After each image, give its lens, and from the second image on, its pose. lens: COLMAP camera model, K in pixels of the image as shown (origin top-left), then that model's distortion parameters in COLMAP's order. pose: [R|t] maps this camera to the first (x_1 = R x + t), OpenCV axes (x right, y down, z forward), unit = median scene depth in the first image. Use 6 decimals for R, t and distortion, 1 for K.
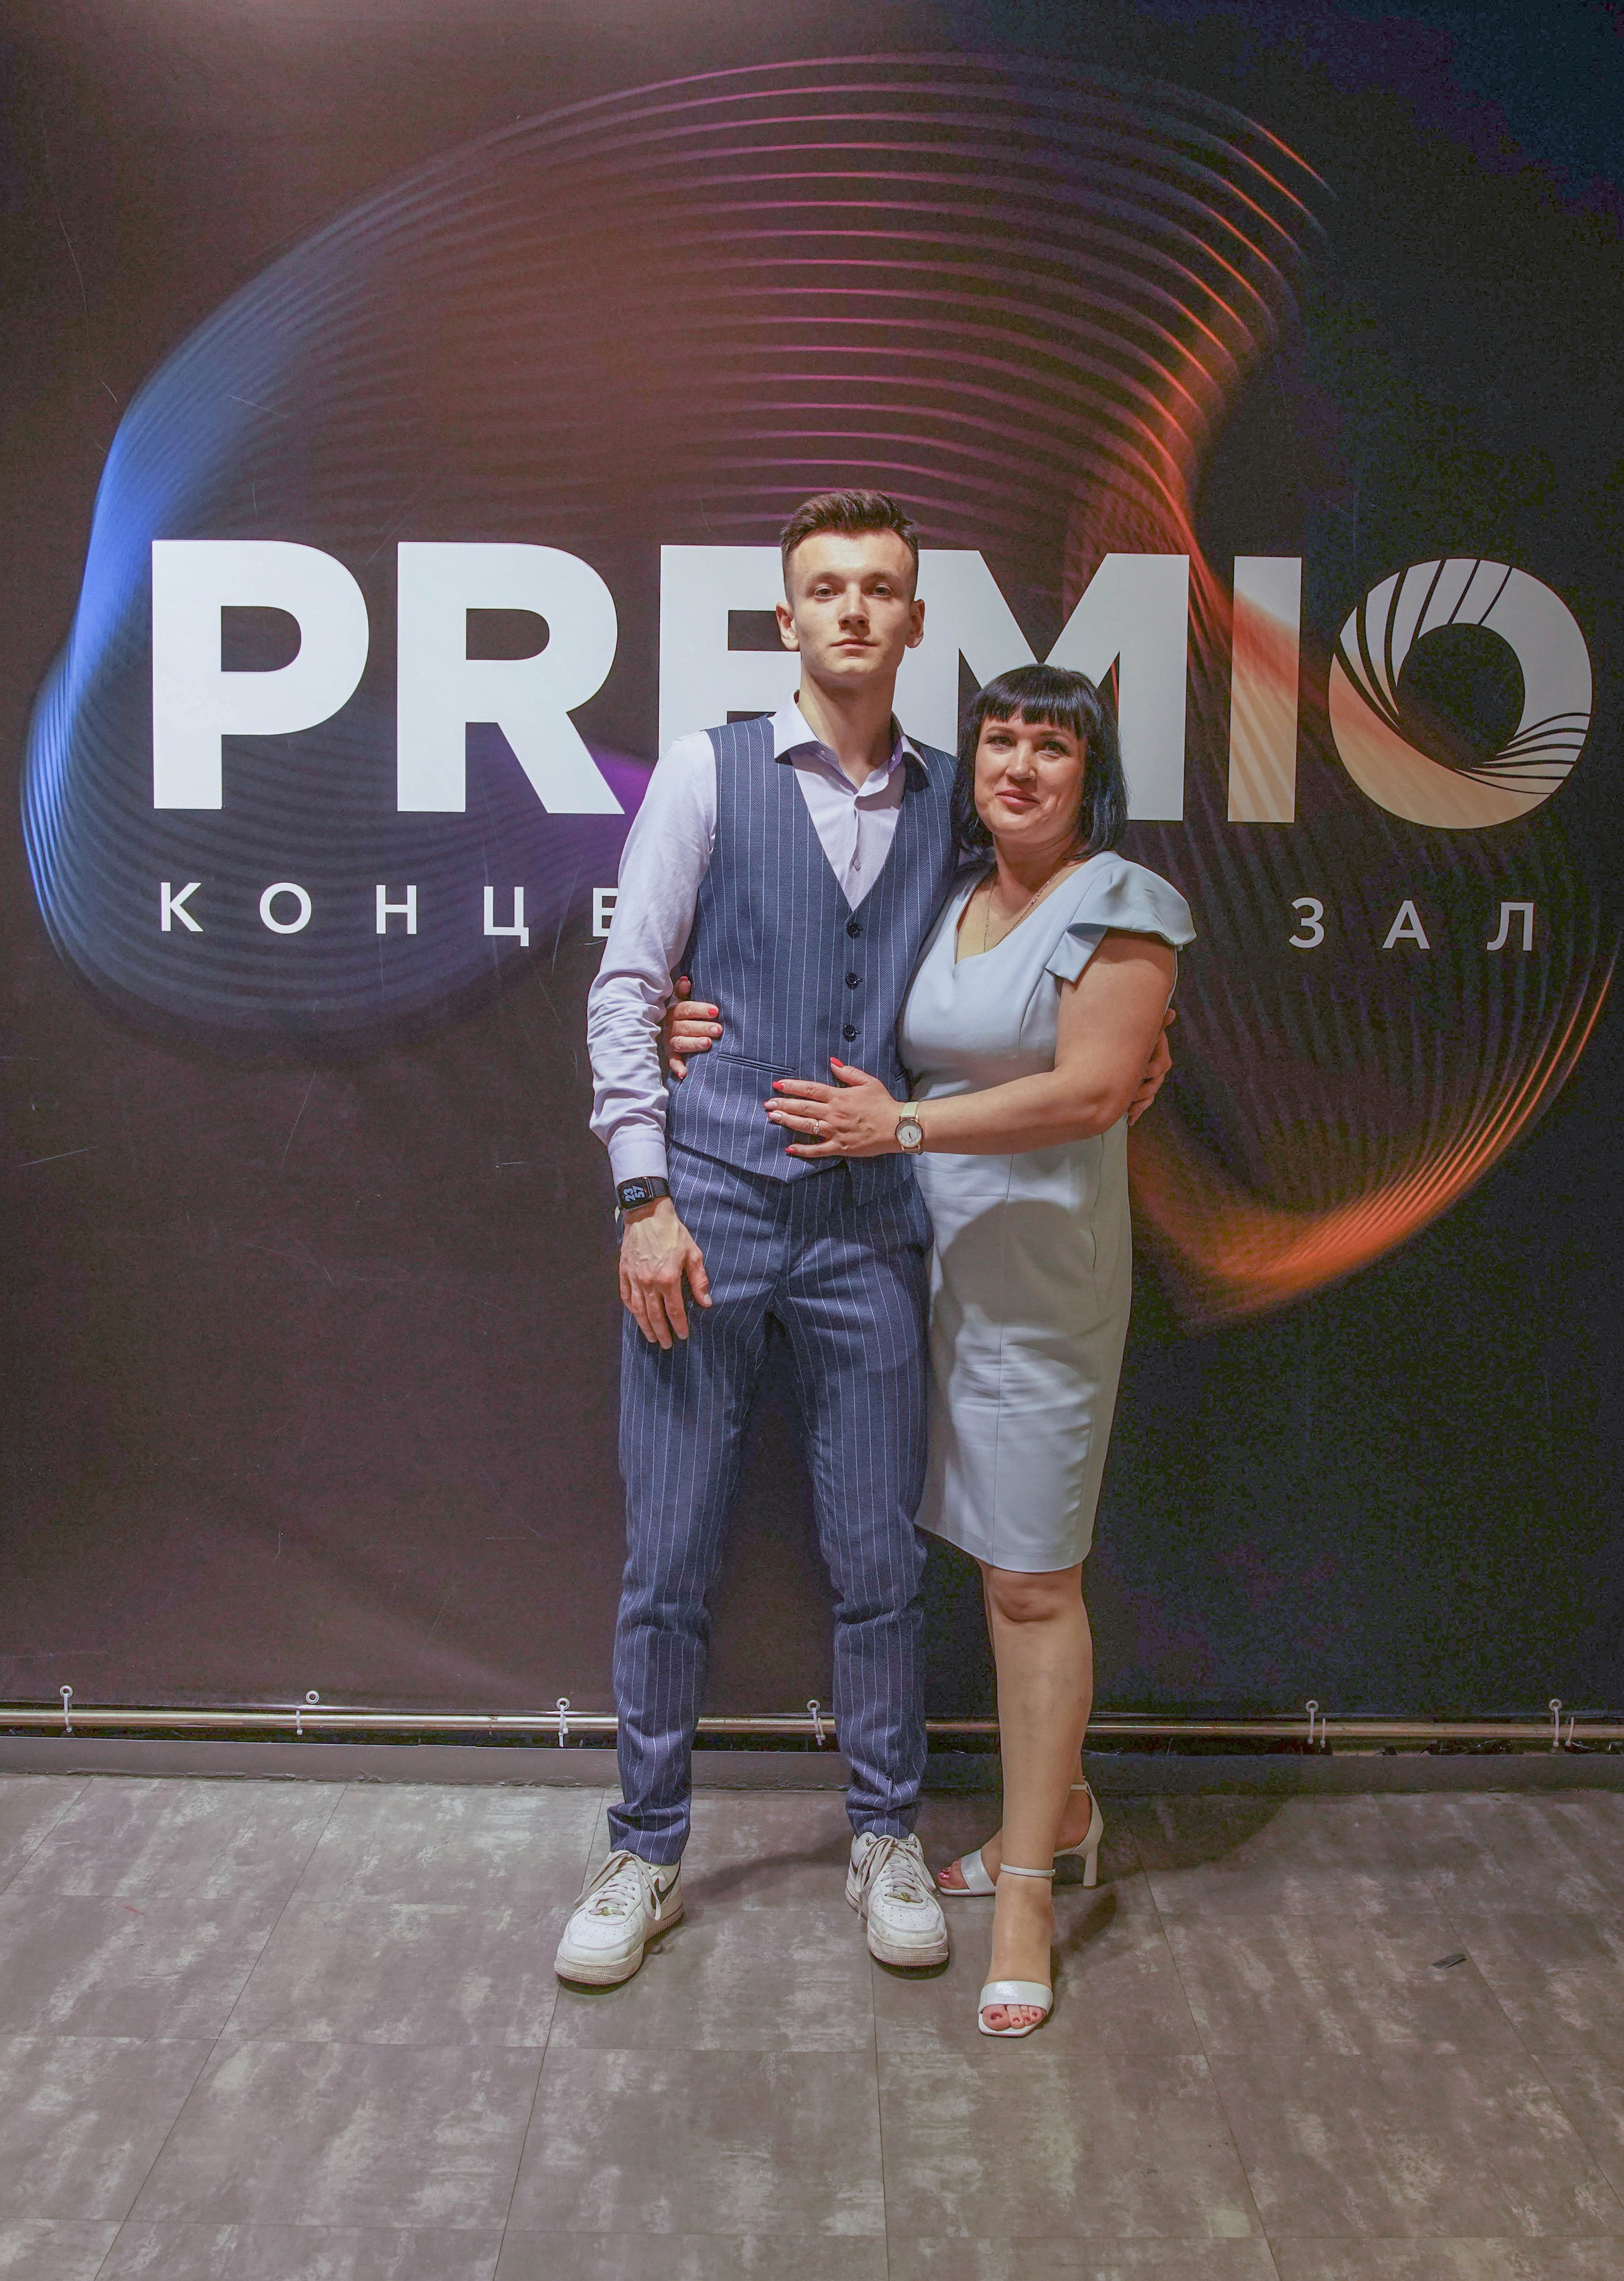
lens RADIAL K [[2417.3, 0, 833.6], [0, 2417.3, 1143.0], [0, 0, 1]] dist [-0.114909, 0.090044]
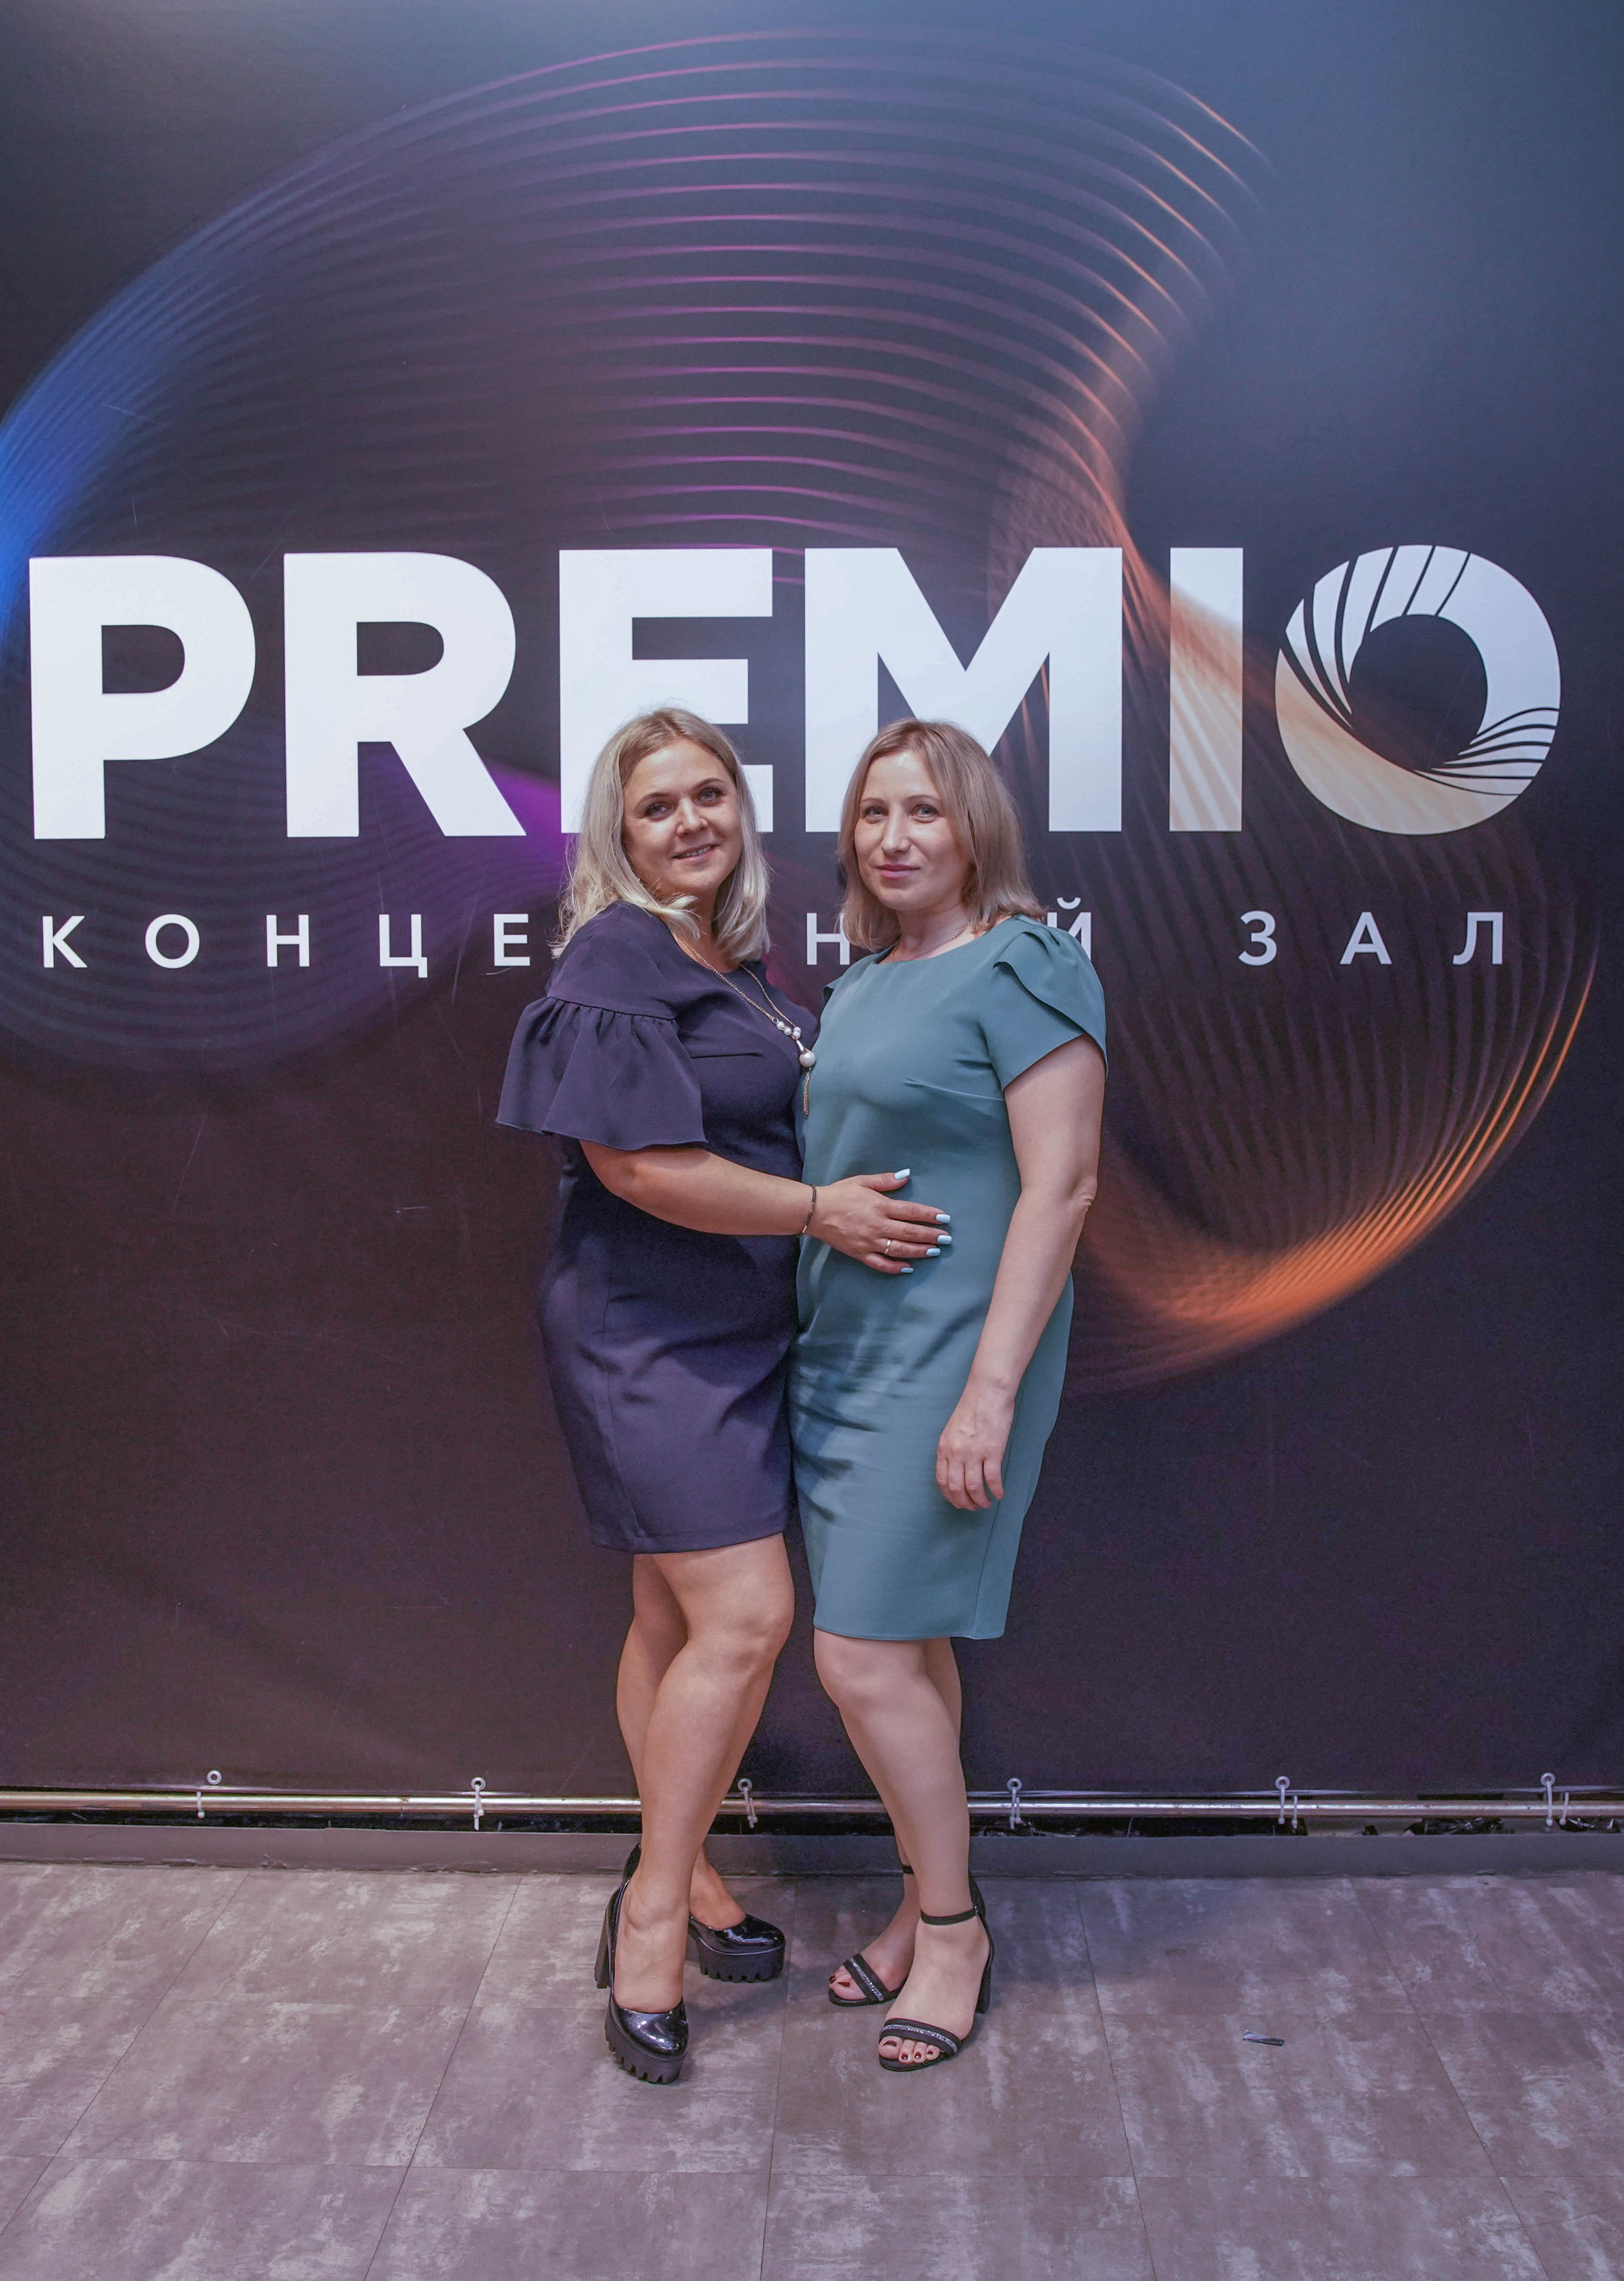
lens RADIAL K [[2374.0, 0, 830.7], [0, 2374.0, 1146.3], [0, 0, 1]] dist [-0.118254, 0.096716]
pose [[0.999370, -0.014158, -0.032559, 0.063756], [0.013241, 0.999515, -0.028196, 0.013341], [0.032943, 0.027748, 0.999072, 0.087252]]
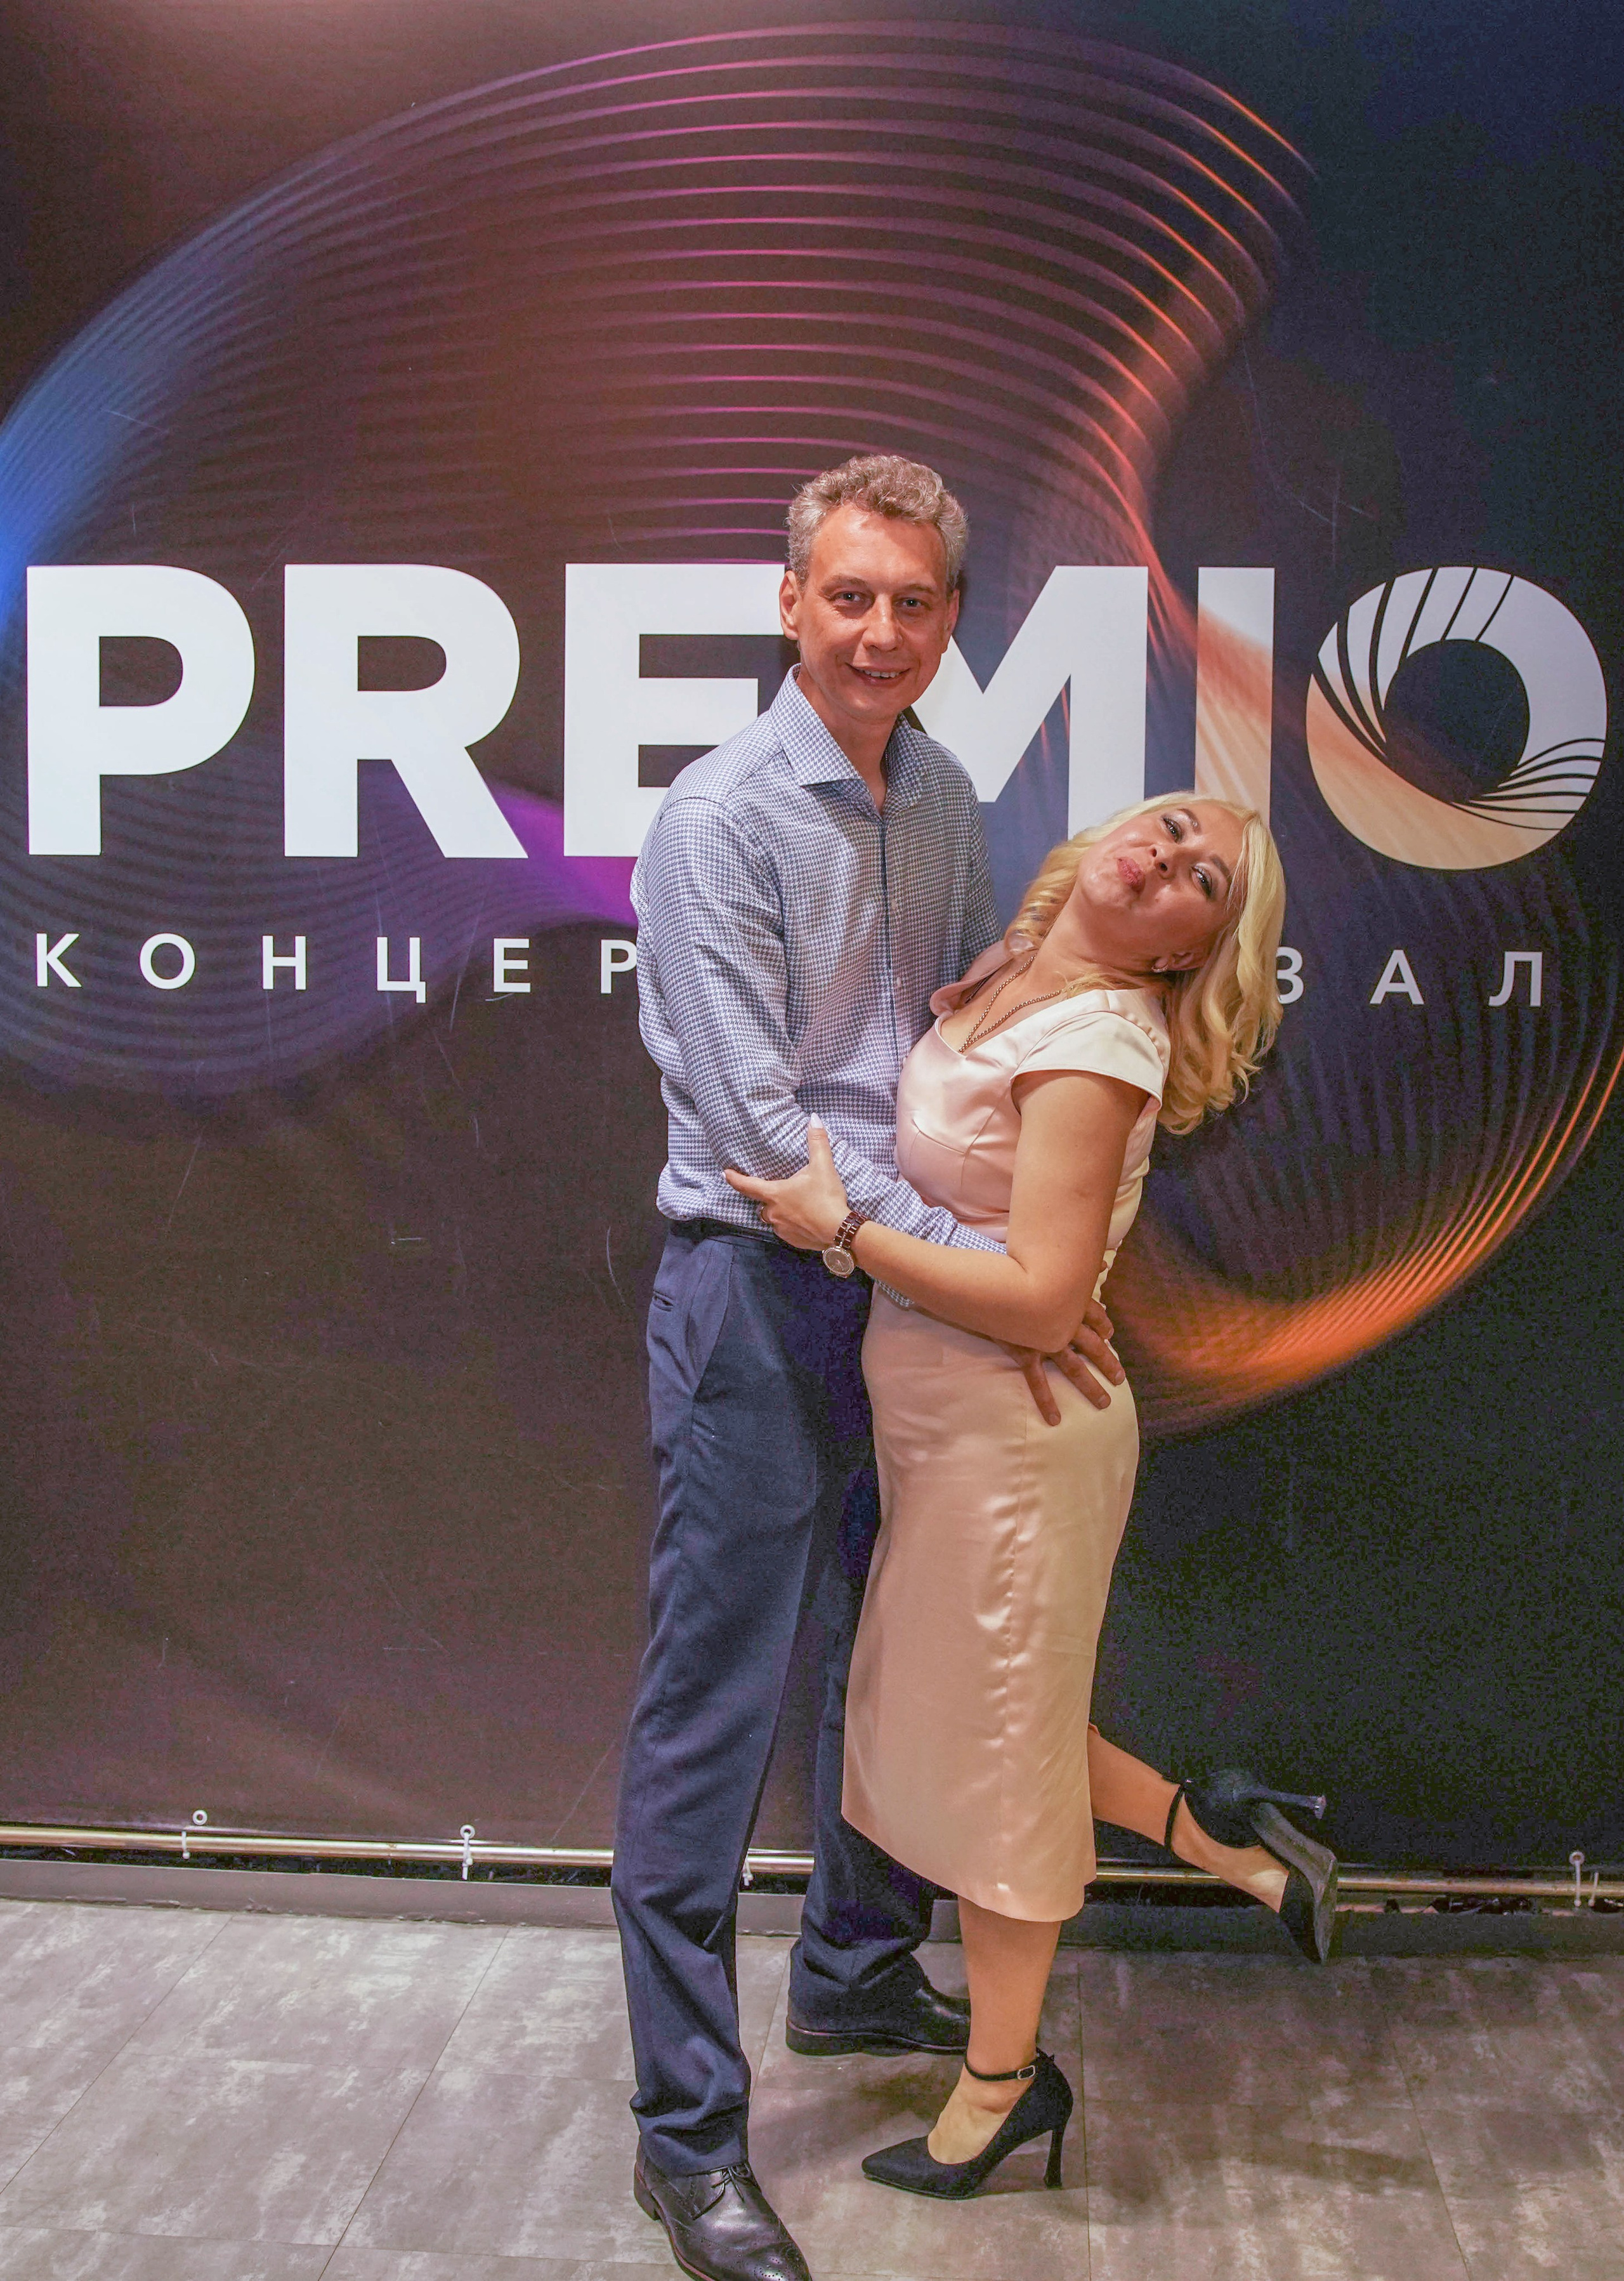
lens RADIAL K [[2369.8, 0, 917.4], [0, 2369.8, 1143.4], [0, 0, 1]] dist [-0.109448, 0.079406]
pose [[0.998119, 0.003521, -0.061203, 0.121613], [-0.005294, 0.999570, -0.028832, -0.003461], [0.061076, 0.029102, 0.997709, 0.125174]]
